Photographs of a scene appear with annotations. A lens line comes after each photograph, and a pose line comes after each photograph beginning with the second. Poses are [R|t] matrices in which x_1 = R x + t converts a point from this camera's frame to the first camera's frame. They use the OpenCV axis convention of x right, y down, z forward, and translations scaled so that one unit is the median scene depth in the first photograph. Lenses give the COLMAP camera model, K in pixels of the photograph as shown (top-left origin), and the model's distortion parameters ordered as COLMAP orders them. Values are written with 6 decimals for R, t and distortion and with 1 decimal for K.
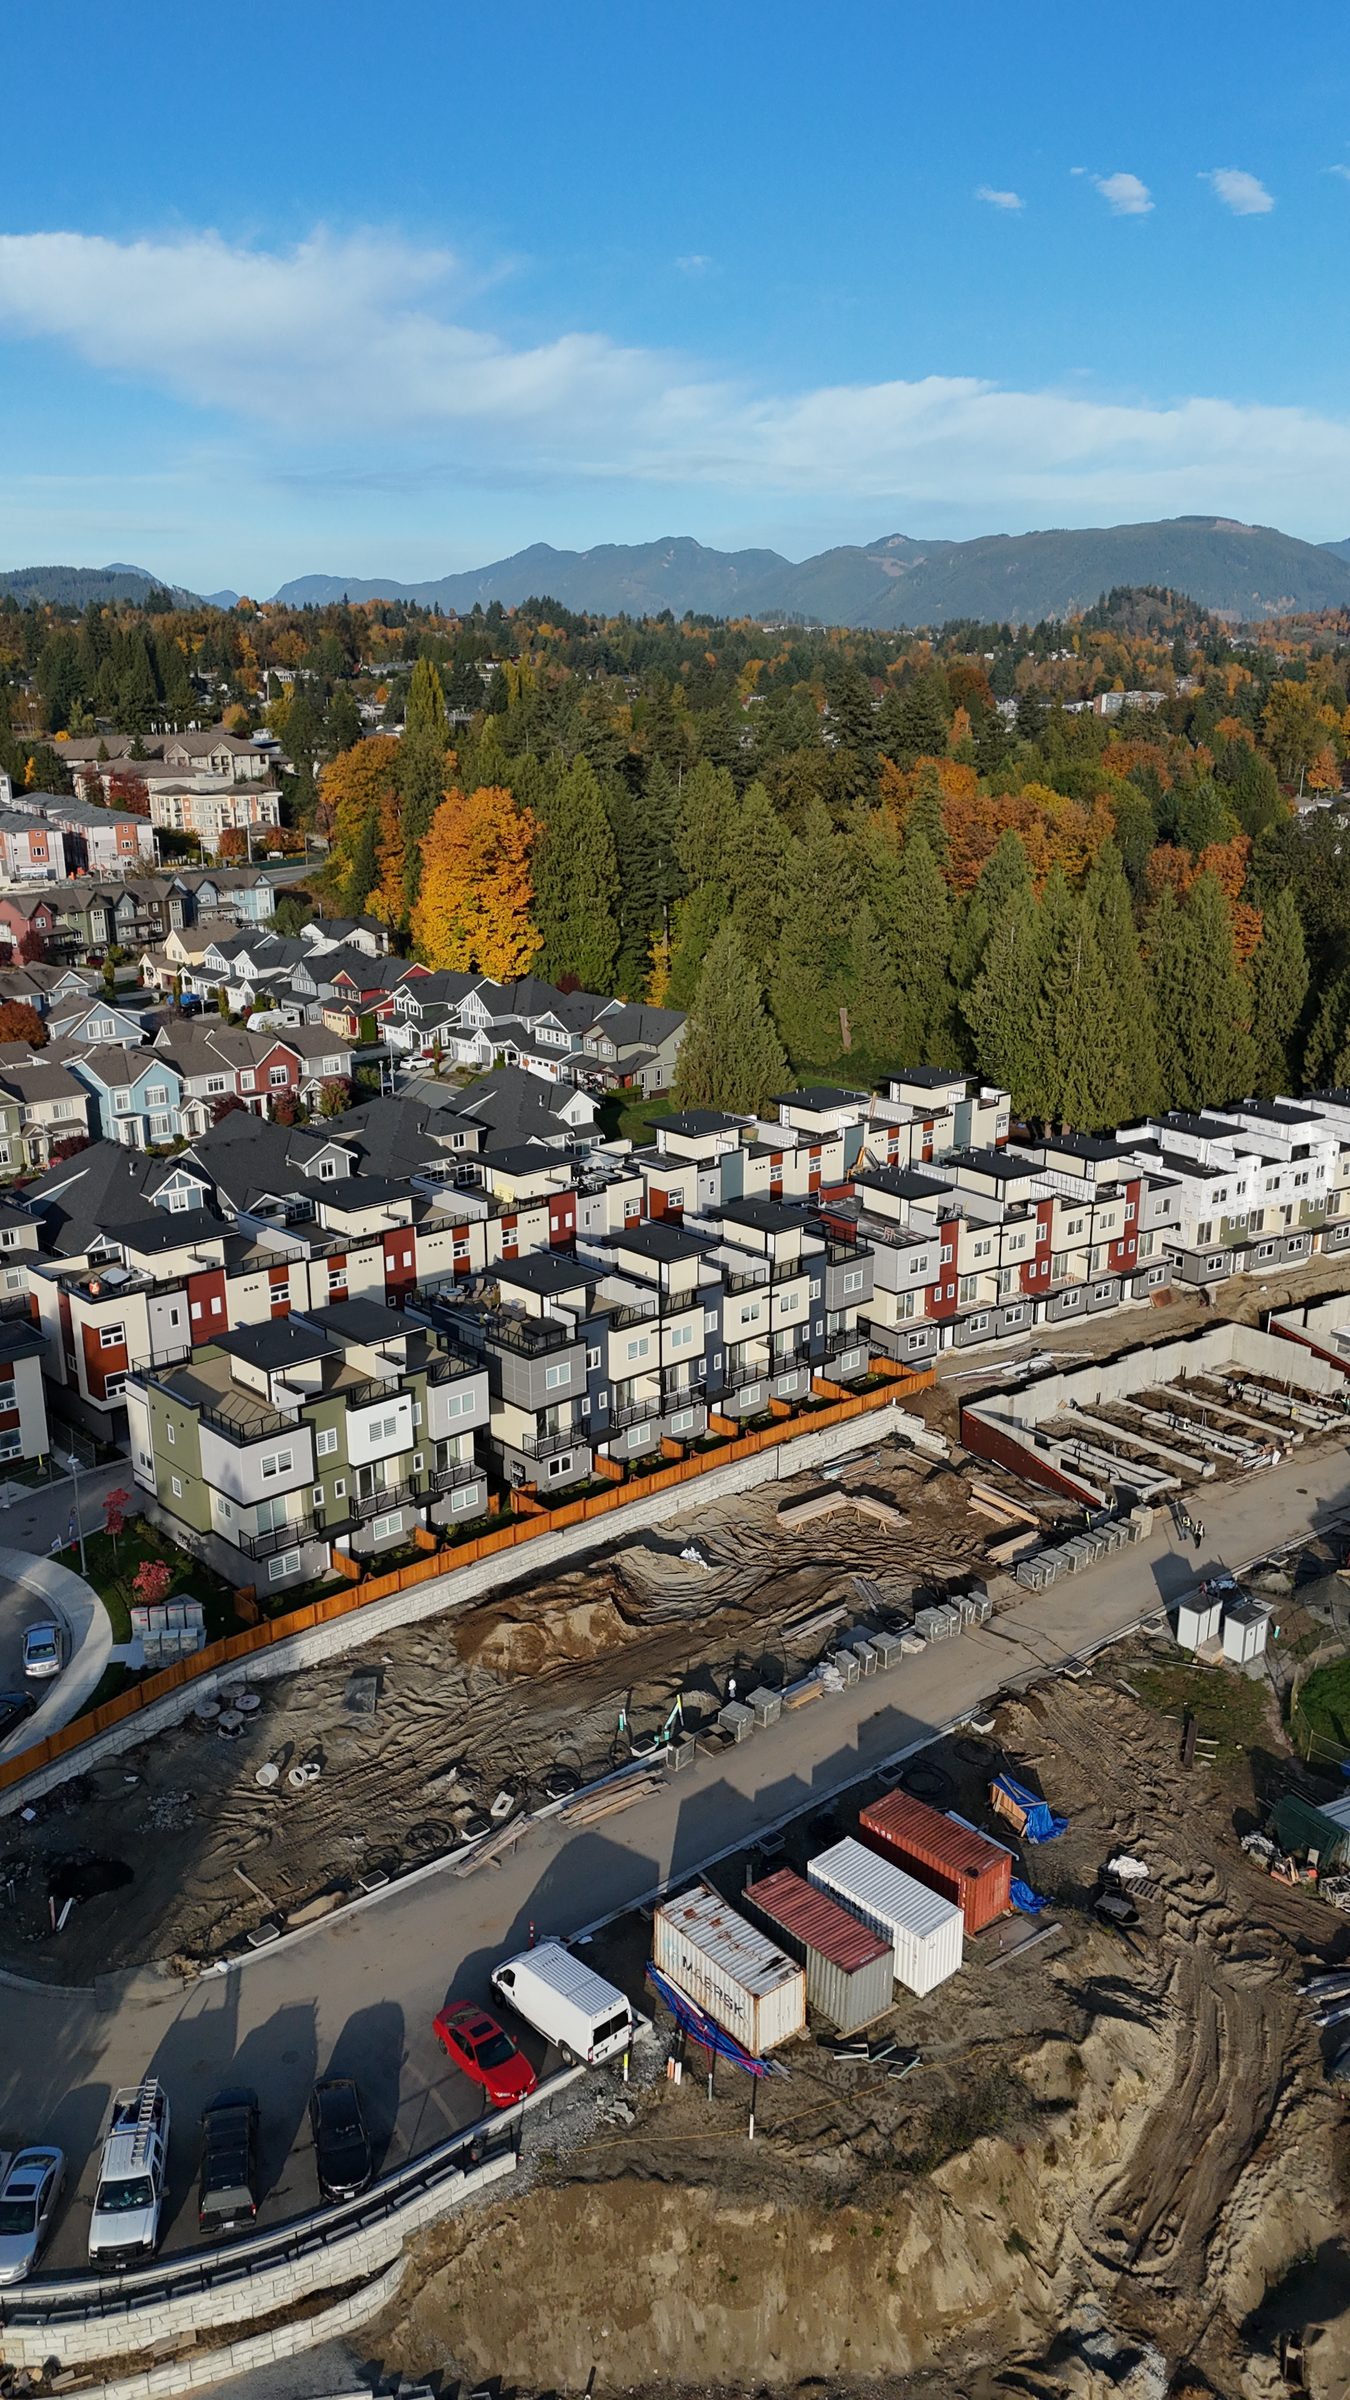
lens RADIAL K [[1750.5, 0, 674.5], [0, 1750.5, 1183.2], [0, 0, 1]] dist [0.081653, -0.076812]
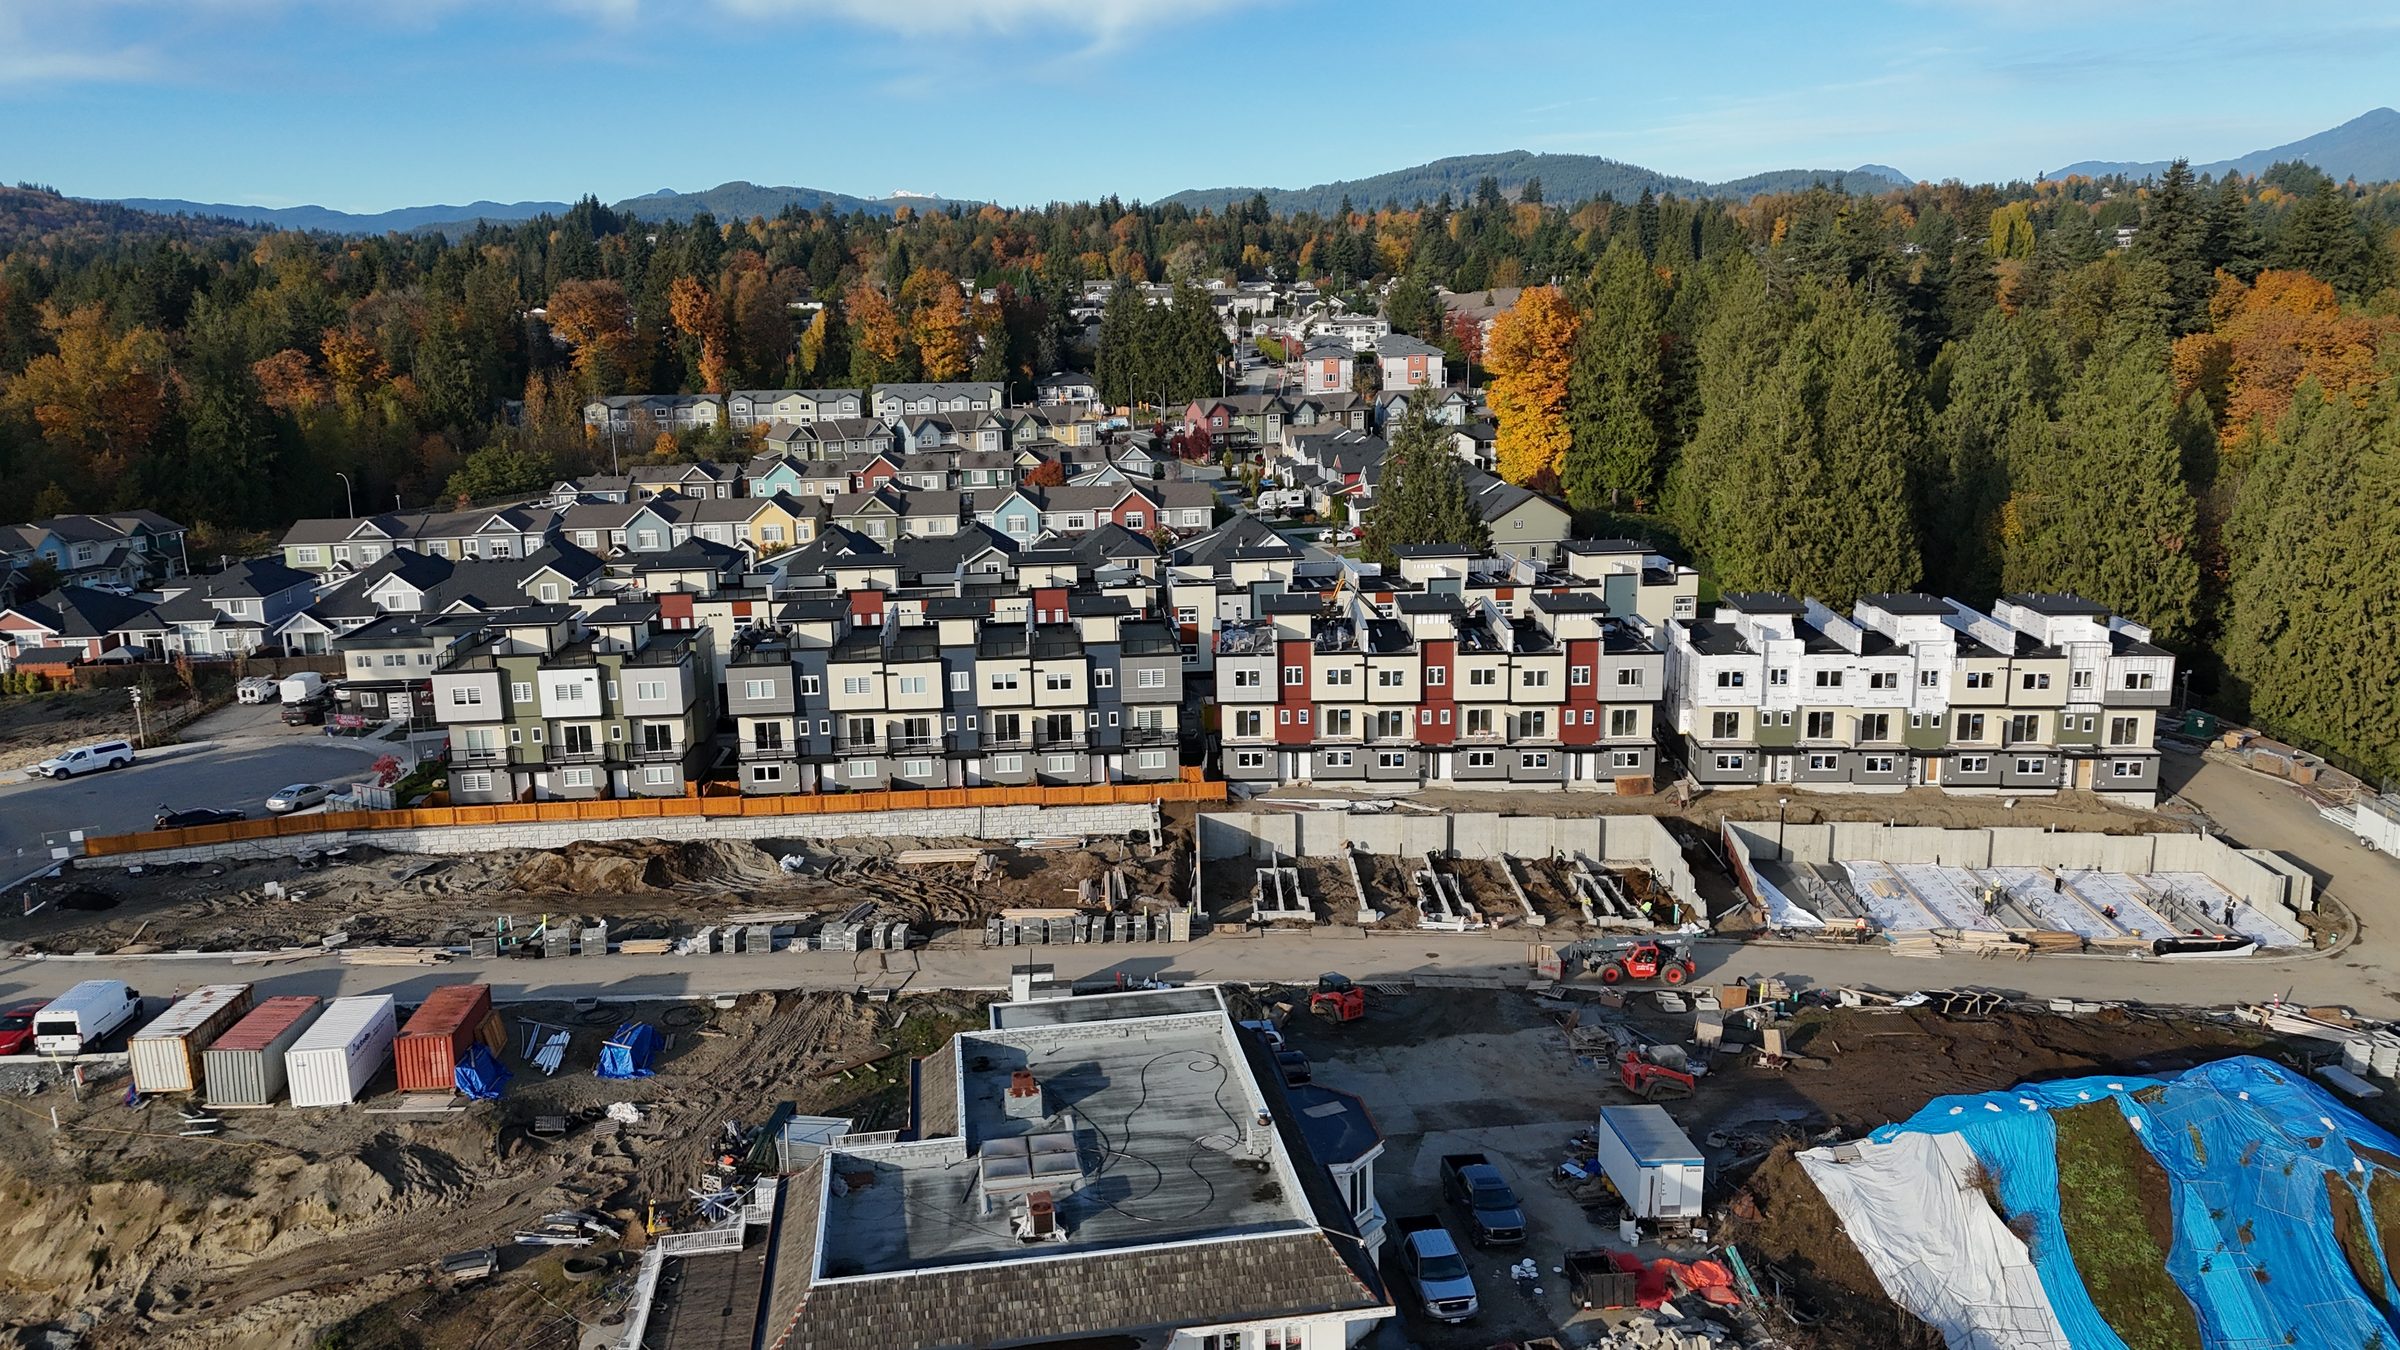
lens RADIAL K [[1750.5, 0, 1201.7], [0, 1750.5, 676.8], [0, 0, 1]] dist [0.081653, -0.076812]
pose [[0.796199, 0.113653, -0.594264, 0.590905], [-0.147816, 0.988975, -0.008905, 0.049308], [0.586700, 0.094932, 0.804221, 0.181698]]
